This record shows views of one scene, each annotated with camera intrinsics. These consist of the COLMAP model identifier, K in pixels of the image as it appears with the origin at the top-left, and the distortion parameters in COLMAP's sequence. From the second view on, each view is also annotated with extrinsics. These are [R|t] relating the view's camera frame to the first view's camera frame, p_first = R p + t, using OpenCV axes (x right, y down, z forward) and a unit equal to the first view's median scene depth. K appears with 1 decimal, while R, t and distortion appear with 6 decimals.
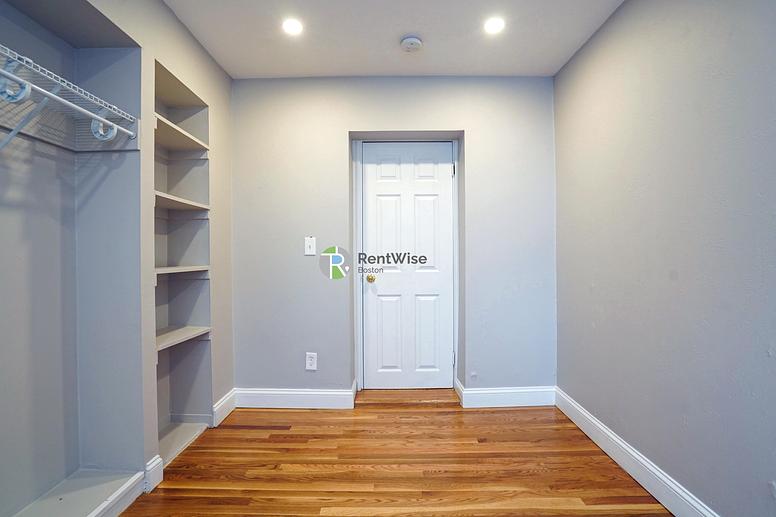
lens RADIAL K [[377.4, 0, 387.5], [0, 377.4, 257.4], [0, 0, 1]] dist [-0.049709, 0.007899]
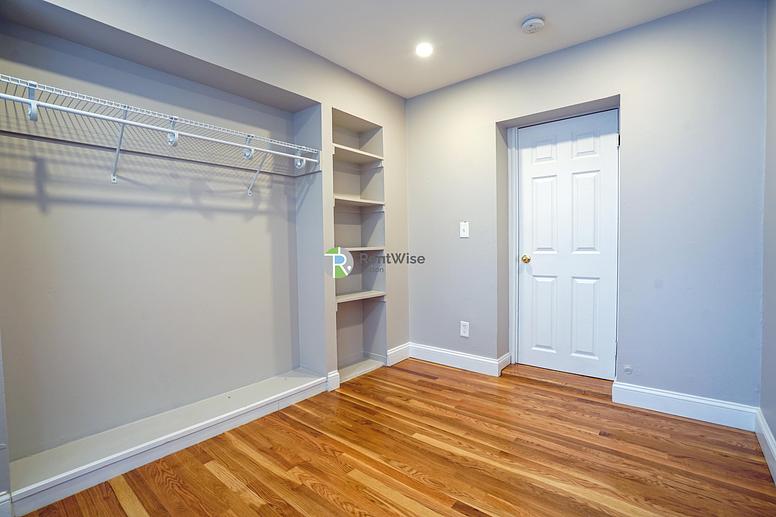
lens RADIAL K [[360.2, 0, 382.8], [0, 360.2, 255.4], [0, 0, 1]] dist [-0.054739, 0.019020]
pose [[0.778805, 0.016712, -0.627043, 0.332818], [0.009703, 0.999204, 0.038683, 0.004030], [0.627191, -0.036211, 0.778023, -0.015387]]
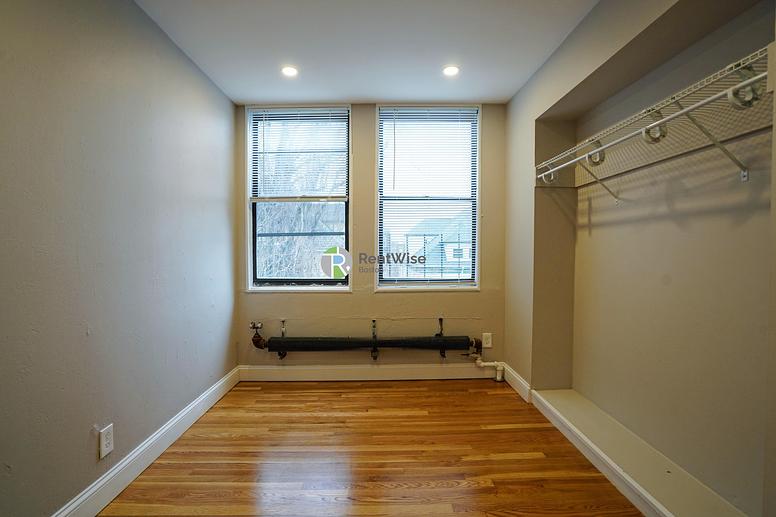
lens RADIAL K [[360.2, 0, 386.8], [0, 360.2, 258.4], [0, 0, 1]] dist [-0.054739, 0.019020]
pose [[-0.999271, 0.000466, -0.038172, 0.003344], [-0.000377, 0.999756, 0.022071, -0.015096], [0.038173, 0.022070, -0.999027, 1.078713]]
